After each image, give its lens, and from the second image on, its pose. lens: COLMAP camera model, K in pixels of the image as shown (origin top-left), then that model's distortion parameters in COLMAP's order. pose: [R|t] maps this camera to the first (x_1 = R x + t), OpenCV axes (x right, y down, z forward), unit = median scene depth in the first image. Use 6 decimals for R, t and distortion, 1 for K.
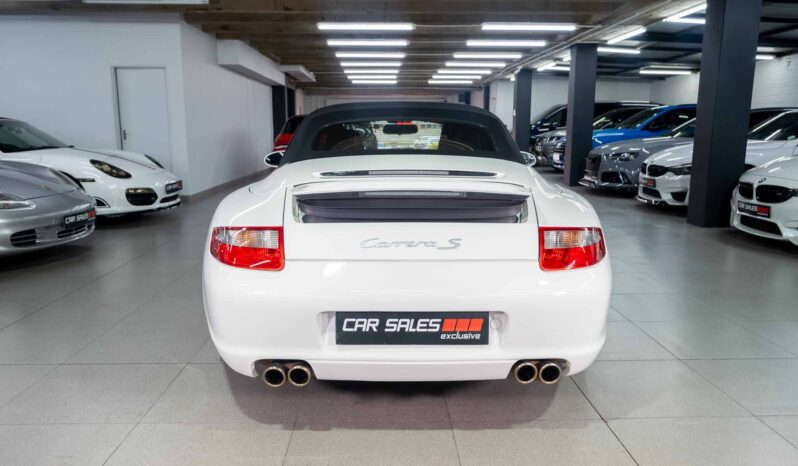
lens RADIAL K [[589.6, 0, 395.4], [0, 589.6, 238.8], [0, 0, 1]] dist [0.011135, 0.006276]
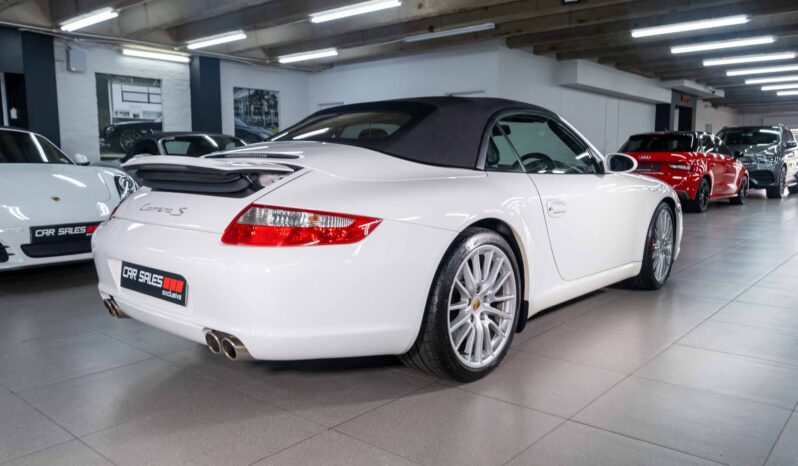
lens RADIAL K [[604.4, 0, 399.0], [0, 604.4, 233.0], [0, 0, 1]] dist [0.004831, 0.002134]
pose [[0.744052, 0.079127, -0.663419, 0.998646], [-0.118829, 0.992804, -0.014859, 0.014019], [0.657469, 0.089889, 0.748100, 0.358228]]
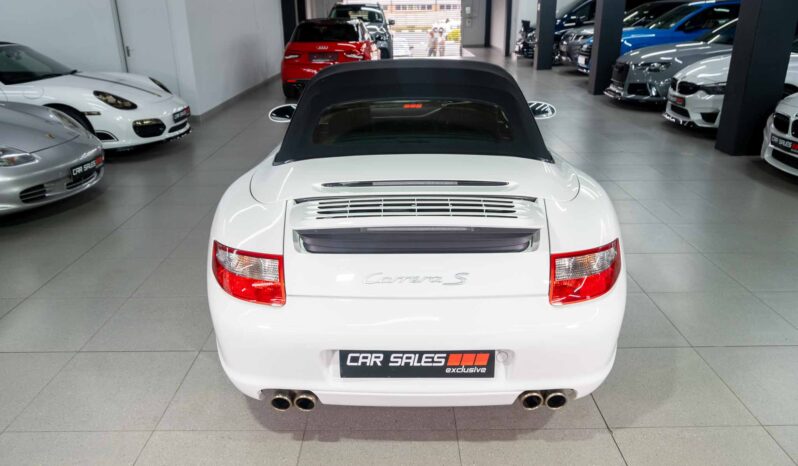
lens RADIAL K [[589.6, 0, 395.4], [0, 589.6, 238.8], [0, 0, 1]] dist [0.011135, 0.006276]
pose [[0.999504, -0.003266, -0.031325, 0.020505], [0.008914, 0.983273, 0.181918, -0.197381], [0.030207, -0.182107, 0.982815, 0.055818]]
